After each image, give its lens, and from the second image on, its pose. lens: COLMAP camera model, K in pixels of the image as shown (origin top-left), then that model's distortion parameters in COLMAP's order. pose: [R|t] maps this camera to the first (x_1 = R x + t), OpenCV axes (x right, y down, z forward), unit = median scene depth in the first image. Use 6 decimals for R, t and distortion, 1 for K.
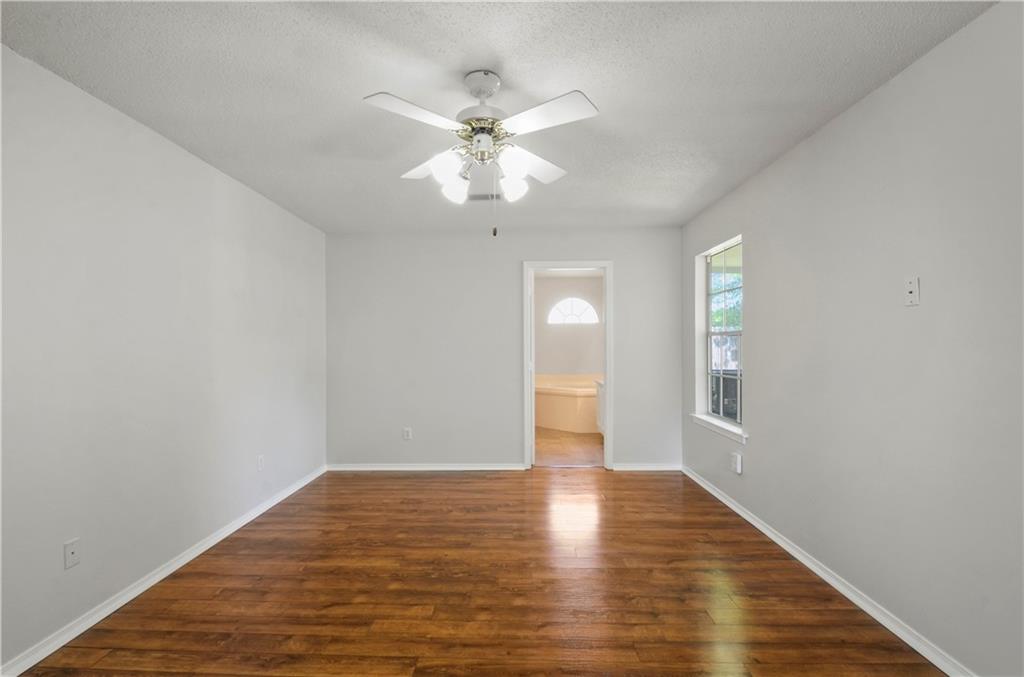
lens RADIAL K [[458.8, 0, 510.6], [0, 458.8, 341.2], [0, 0, 1]] dist [-0.011764, -0.001061]
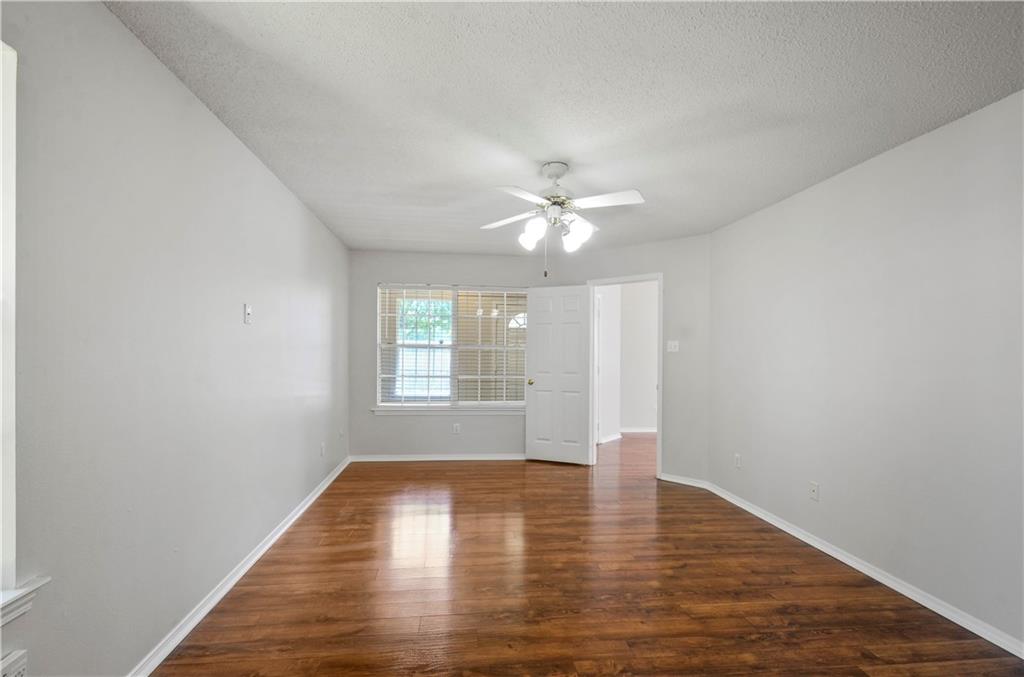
lens RADIAL K [[458.8, 0, 509.3], [0, 458.8, 344.7], [0, 0, 1]] dist [-0.011764, -0.001061]
pose [[-0.991522, -0.007457, -0.129724, 0.230356], [-0.003913, 0.999613, -0.027551, 0.014784], [0.129879, -0.026810, -0.991167, 2.108015]]
